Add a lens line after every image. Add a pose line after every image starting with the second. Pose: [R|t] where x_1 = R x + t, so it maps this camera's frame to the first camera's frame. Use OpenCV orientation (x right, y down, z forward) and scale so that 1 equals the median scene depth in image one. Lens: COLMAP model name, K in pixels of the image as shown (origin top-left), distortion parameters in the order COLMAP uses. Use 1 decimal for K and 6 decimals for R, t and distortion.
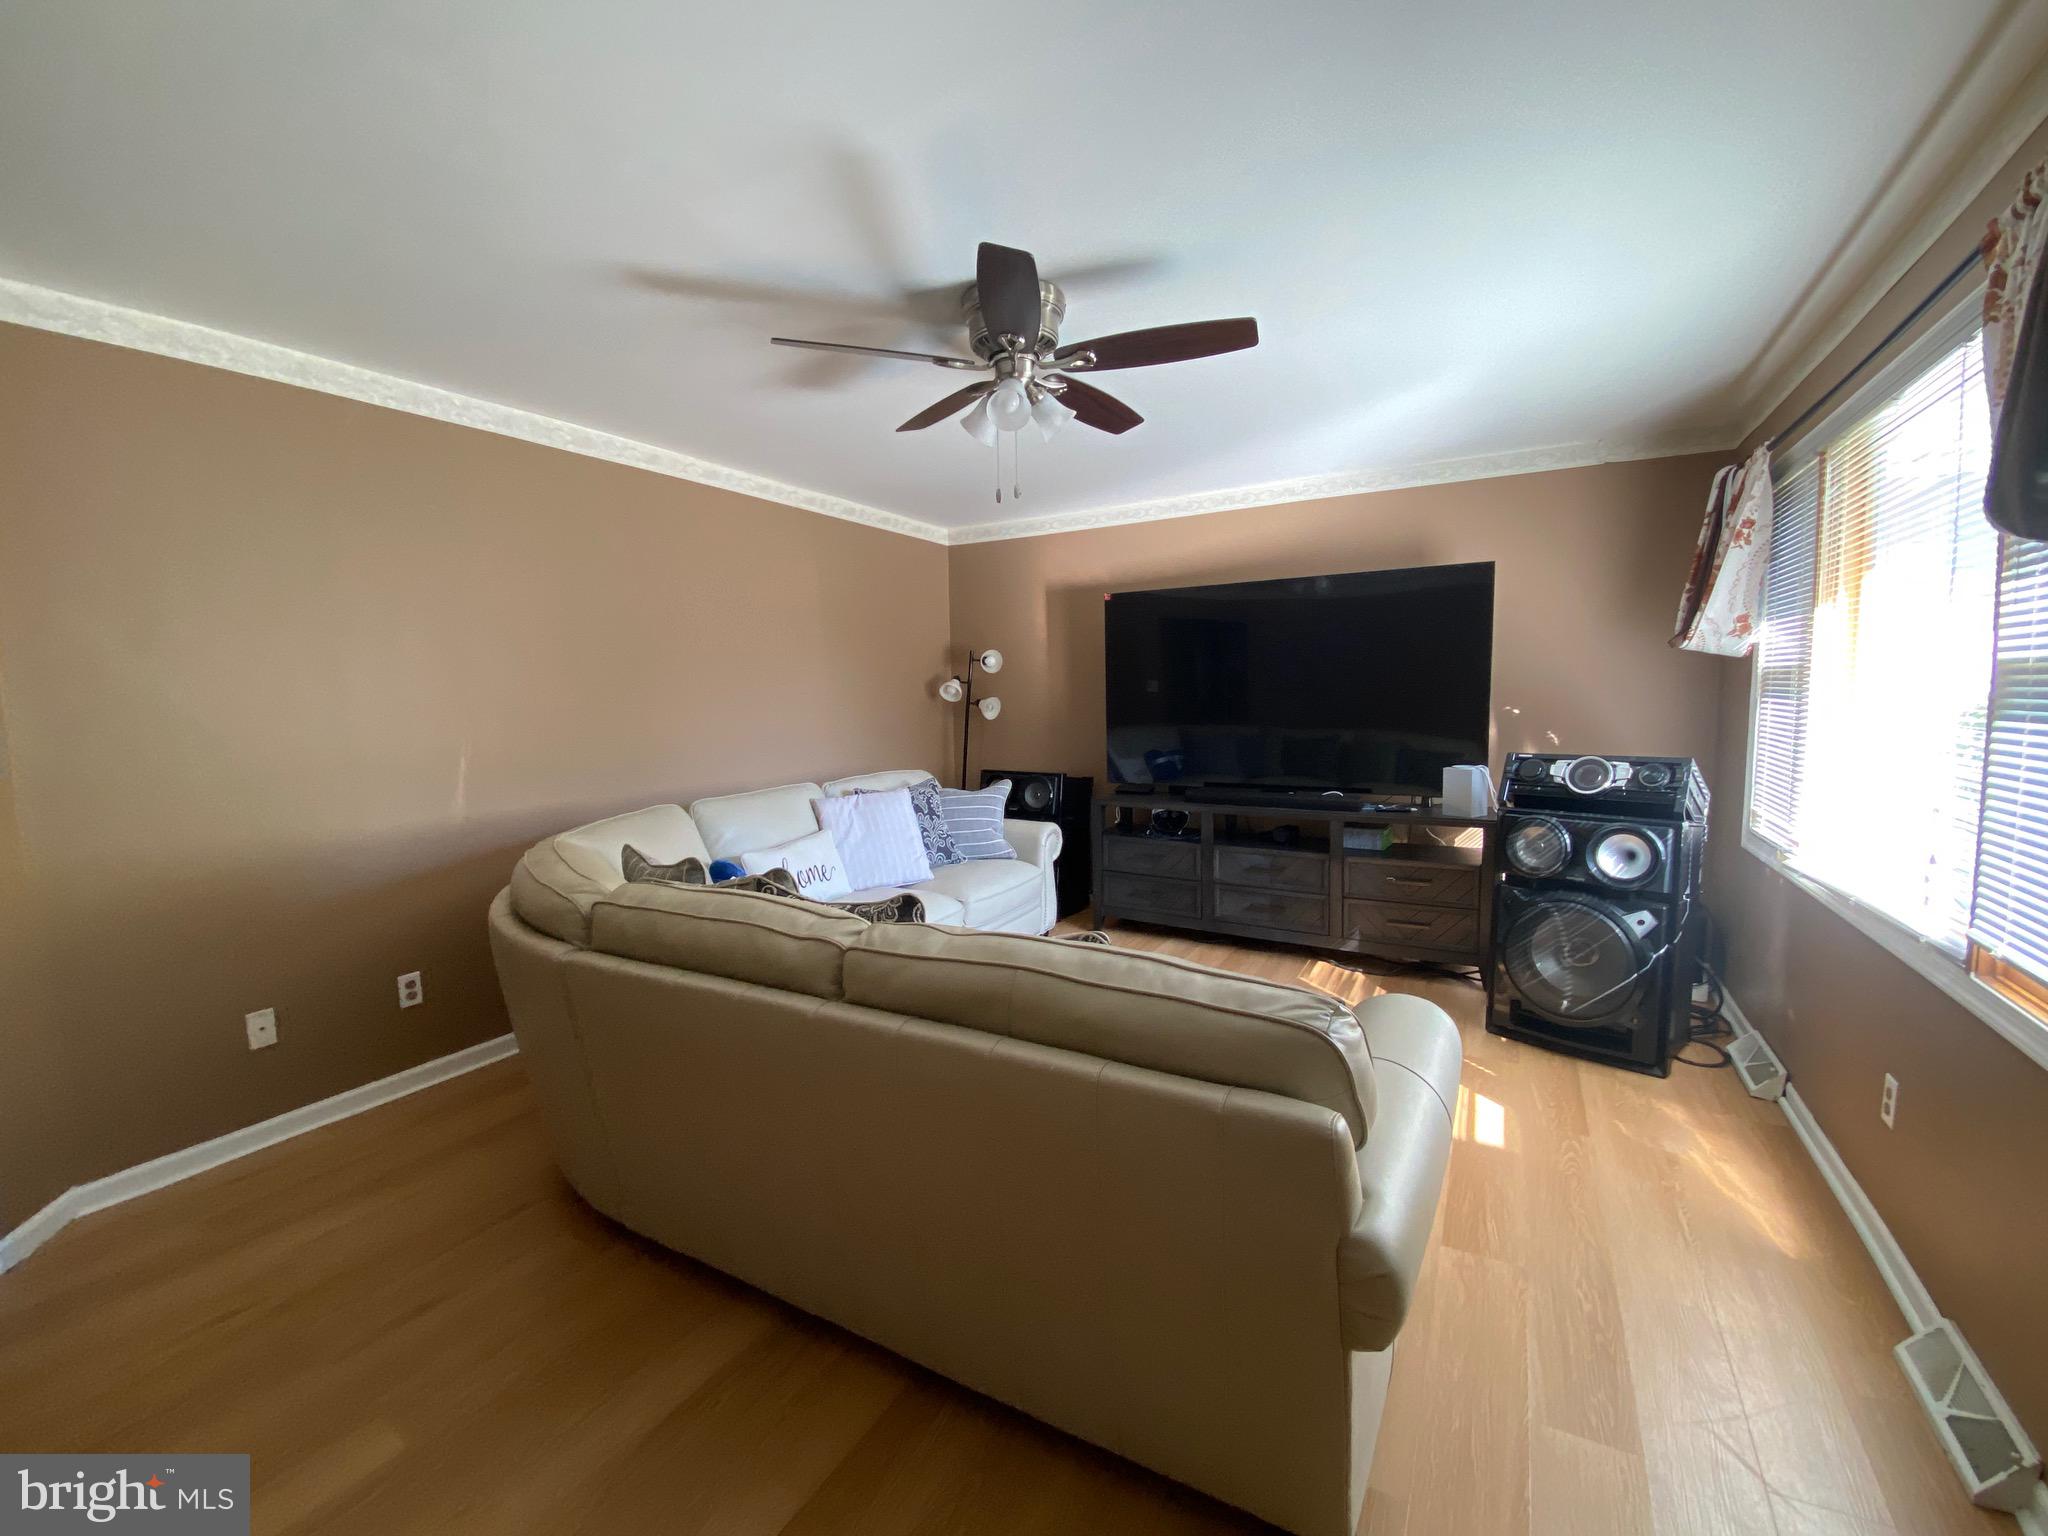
lens RADIAL K [[858.7, 0, 1015.8], [0, 858.7, 758.5], [0, 0, 1]] dist [-0.000457, -0.000341]
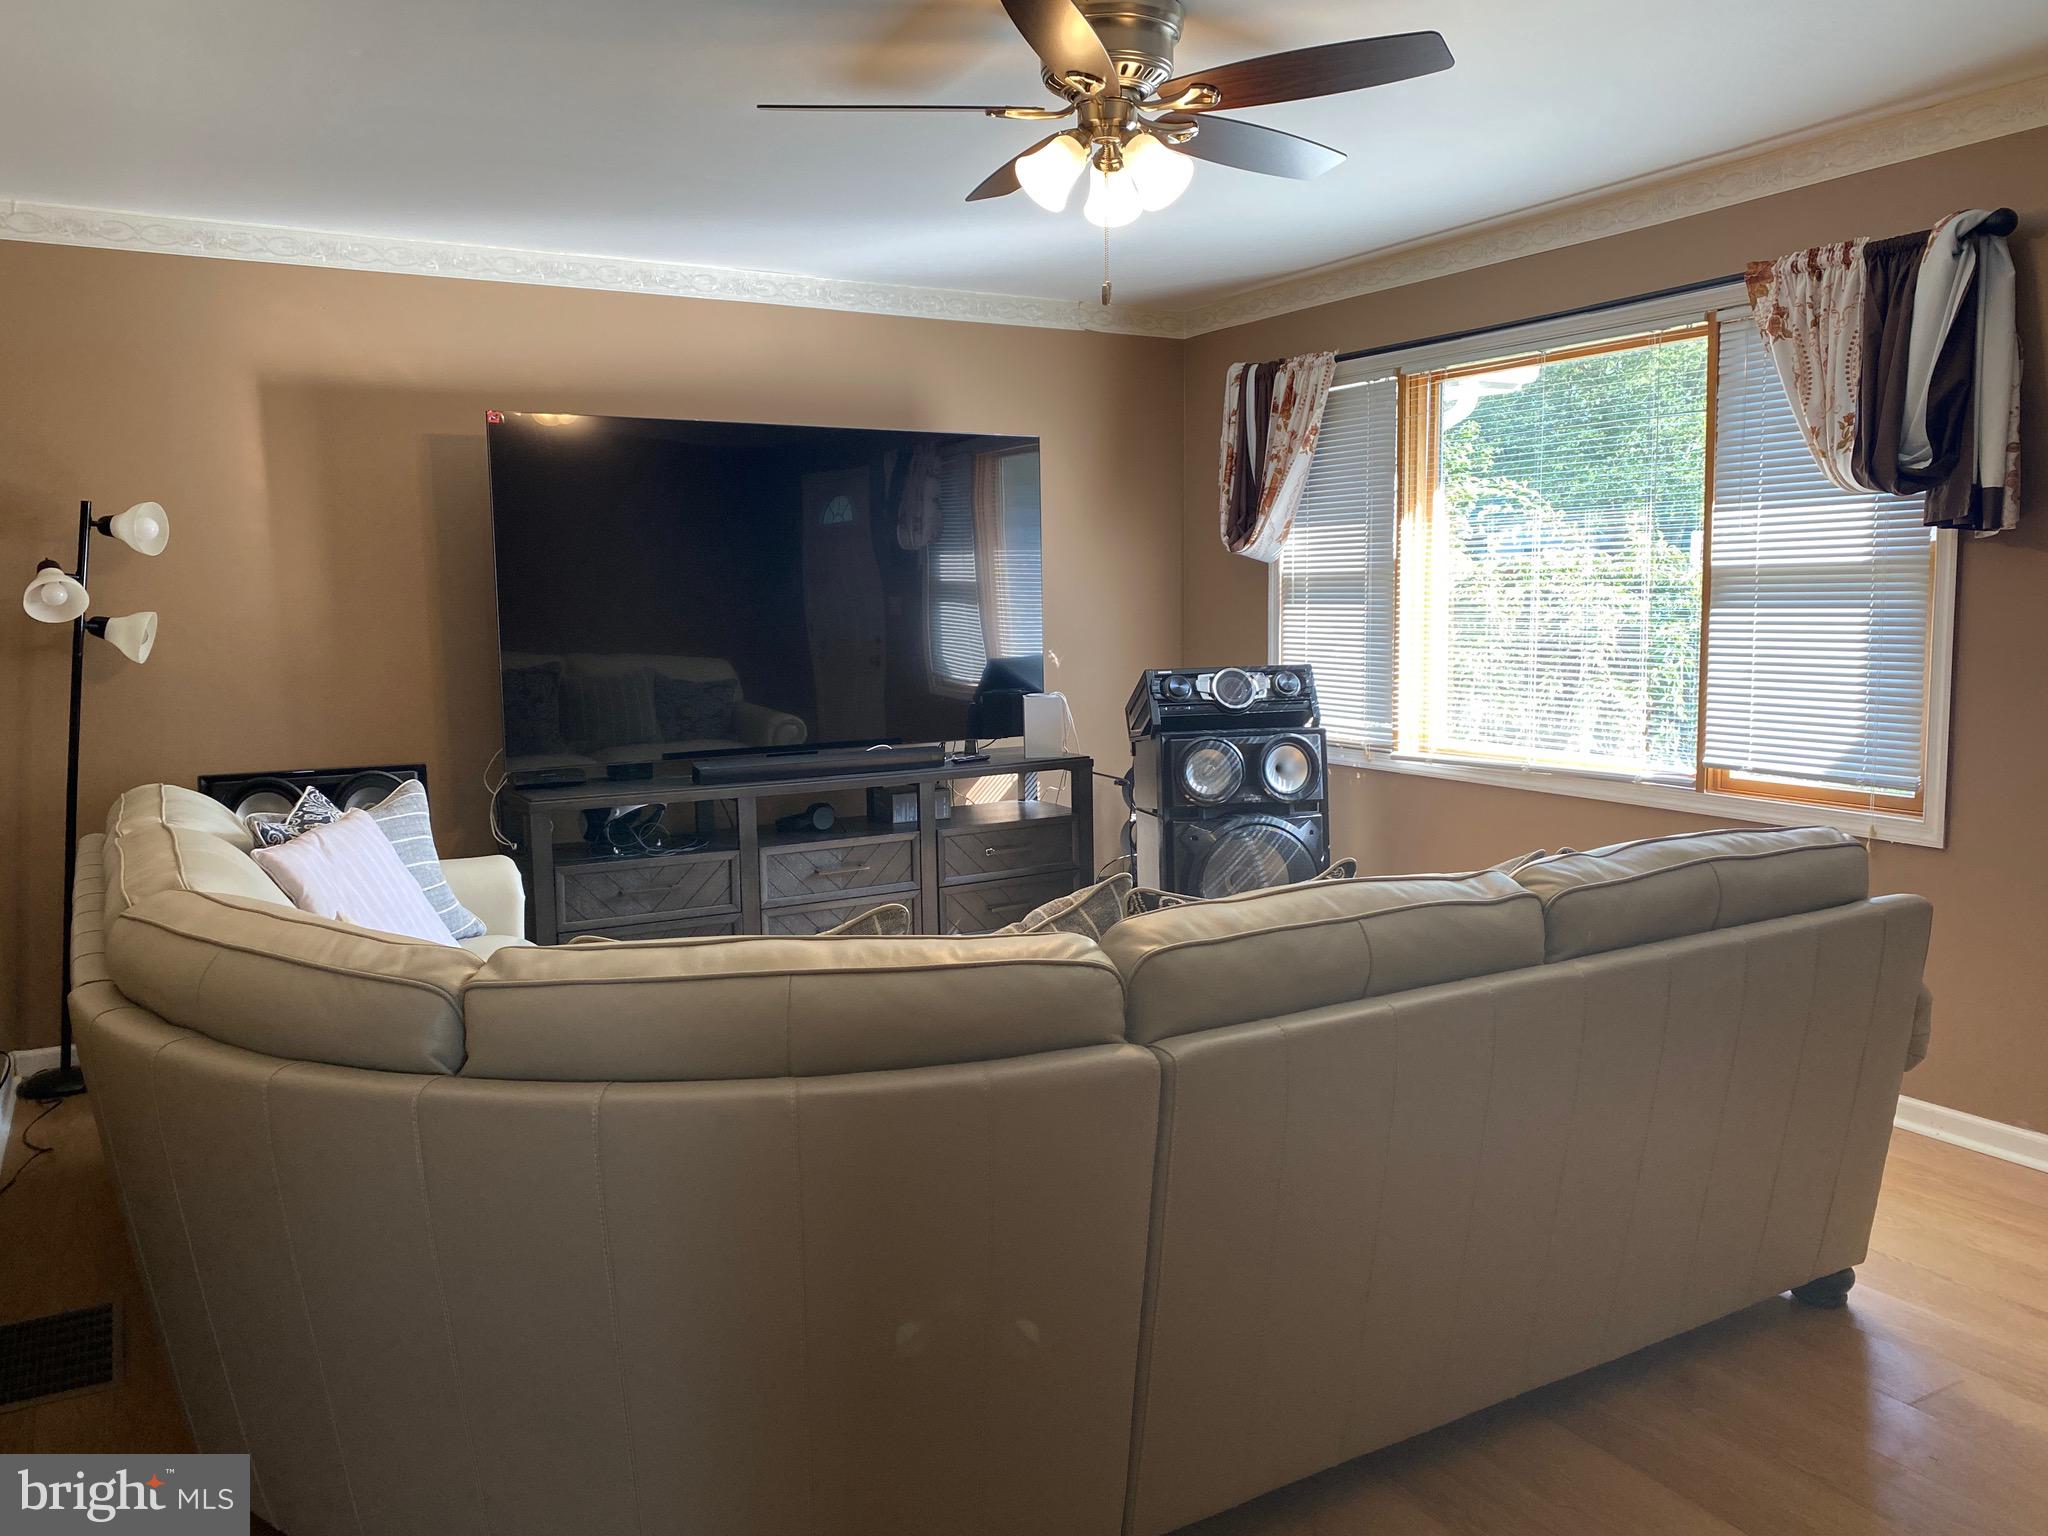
lens RADIAL K [[1562.8, 0, 1024.0], [0, 1562.8, 768.0], [0, 0, 1]] dist [0.007975, 0.000578]
pose [[0.474541, -0.085039, 0.876116, -0.751479], [0.075236, 0.995598, 0.055886, -0.004880], [-0.877012, 0.039395, 0.478851, 0.328579]]
